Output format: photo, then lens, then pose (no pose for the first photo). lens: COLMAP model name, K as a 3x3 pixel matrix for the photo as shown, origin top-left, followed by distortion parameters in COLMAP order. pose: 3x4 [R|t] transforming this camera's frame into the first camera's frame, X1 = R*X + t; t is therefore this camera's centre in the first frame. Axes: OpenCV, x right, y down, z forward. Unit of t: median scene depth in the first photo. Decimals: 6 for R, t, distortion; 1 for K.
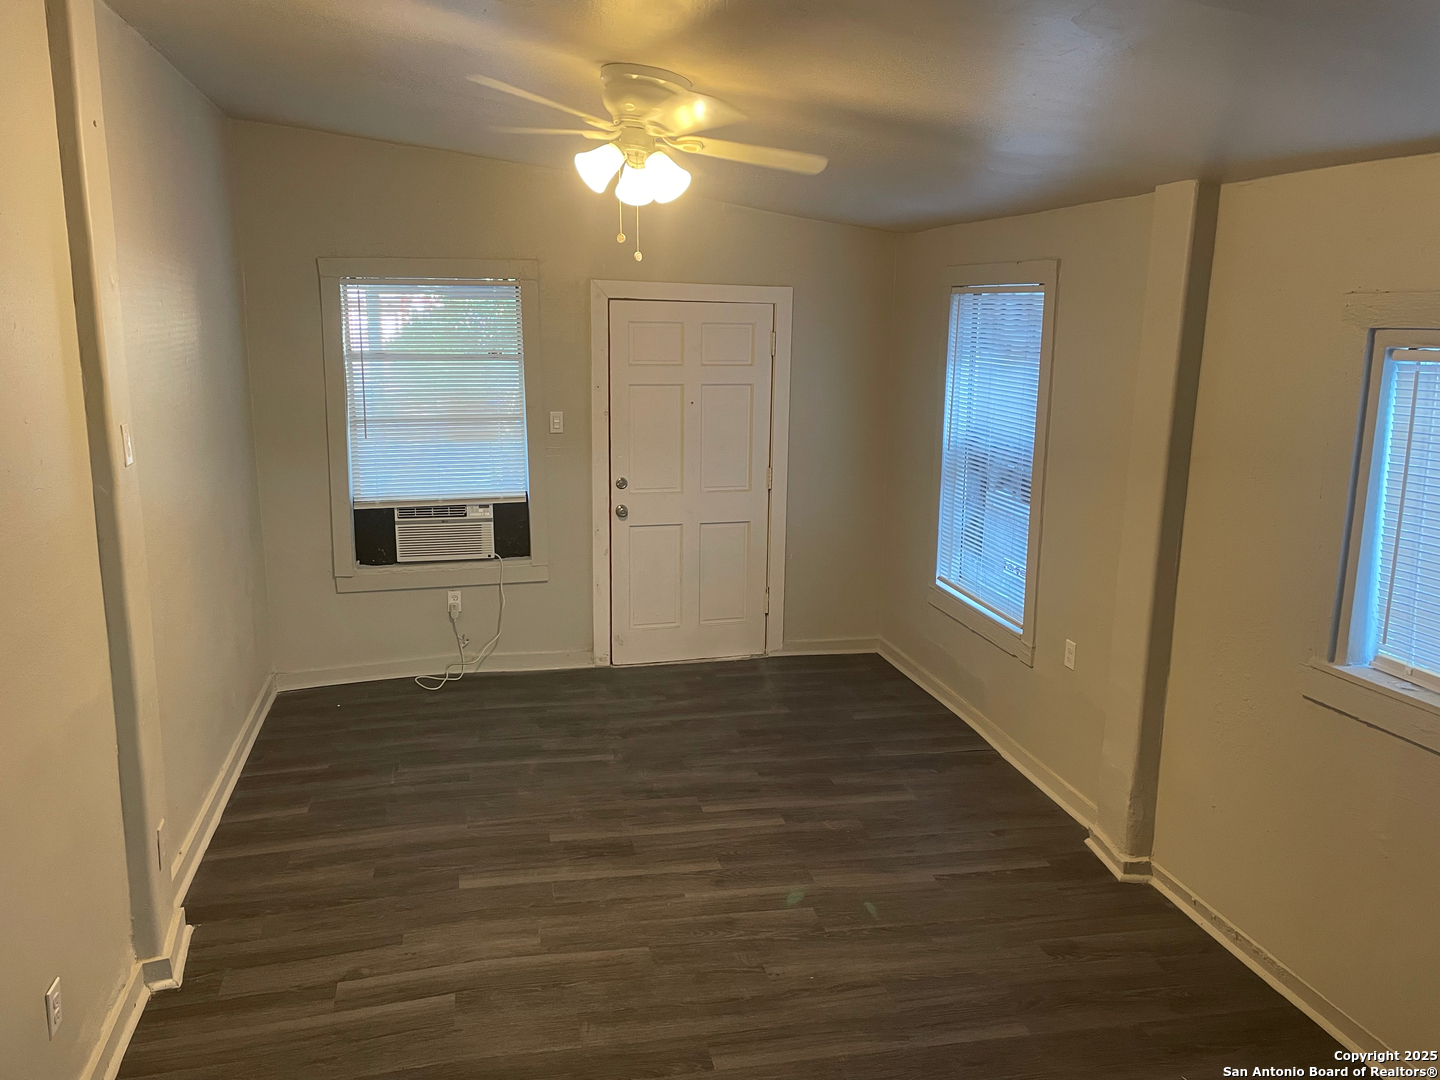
lens RADIAL K [[1092.4, 0, 719.8], [0, 1092.4, 539.5], [0, 0, 1]] dist [-0.001329, -0.000103]
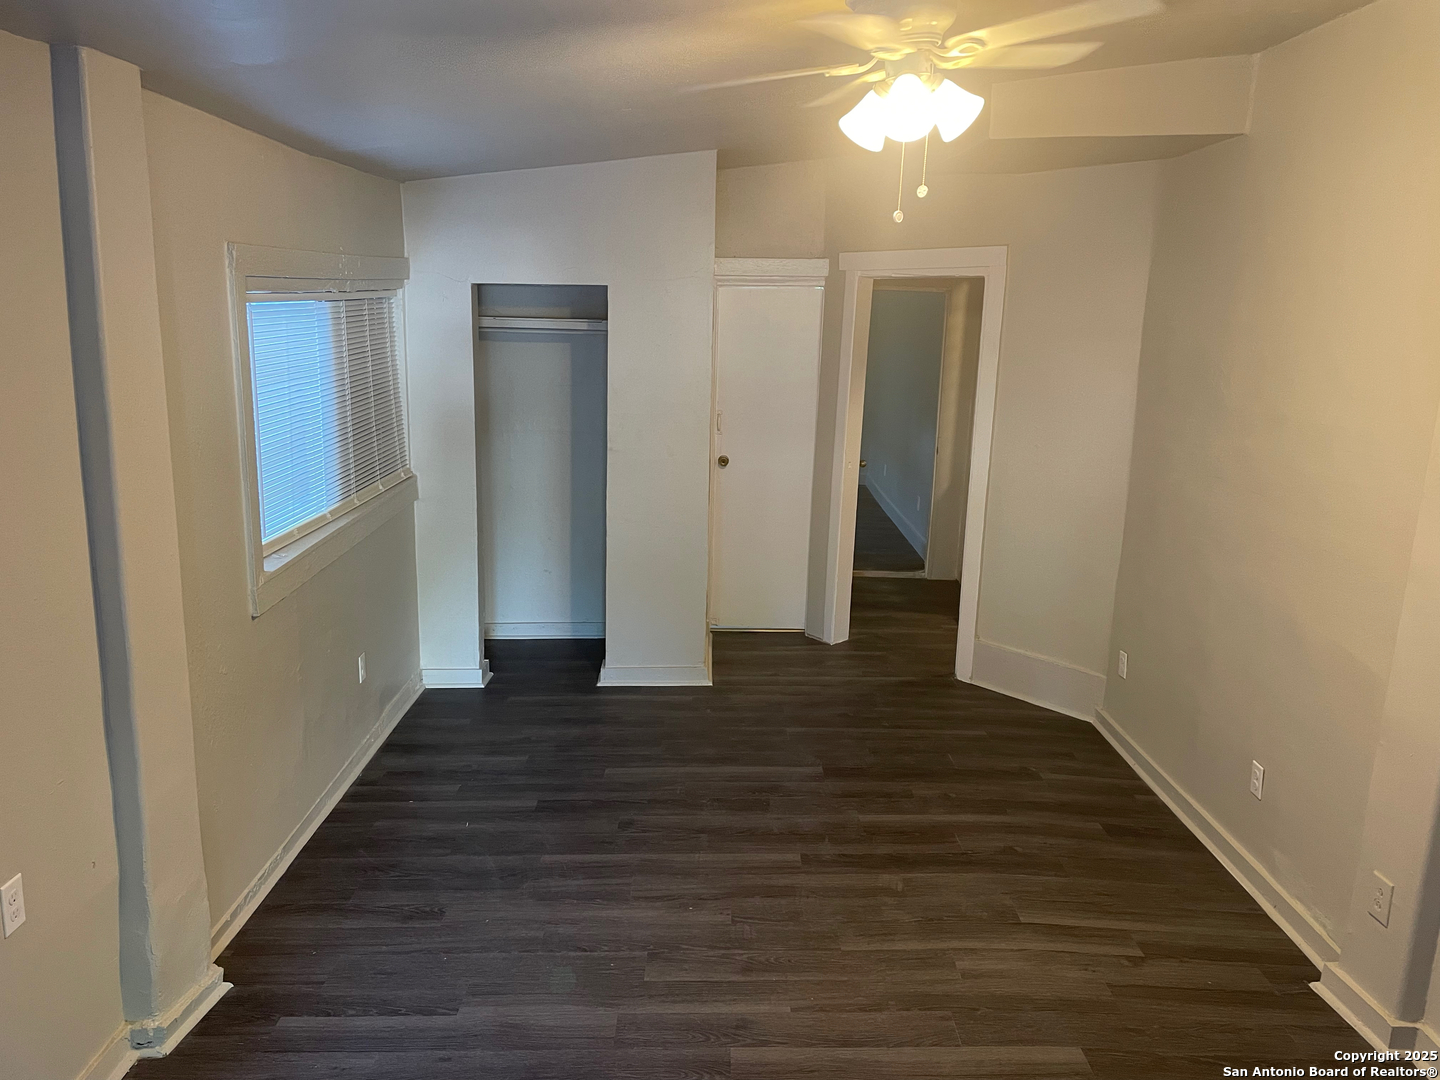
lens RADIAL K [[1092.4, 0, 721.0], [0, 1092.4, 540.6], [0, 0, 1]] dist [-0.001329, -0.000103]
pose [[-0.974845, -0.090927, 0.203495, -0.126773], [-0.003491, 0.919119, 0.393964, -0.344330], [-0.222858, 0.383343, -0.896316, 1.771941]]
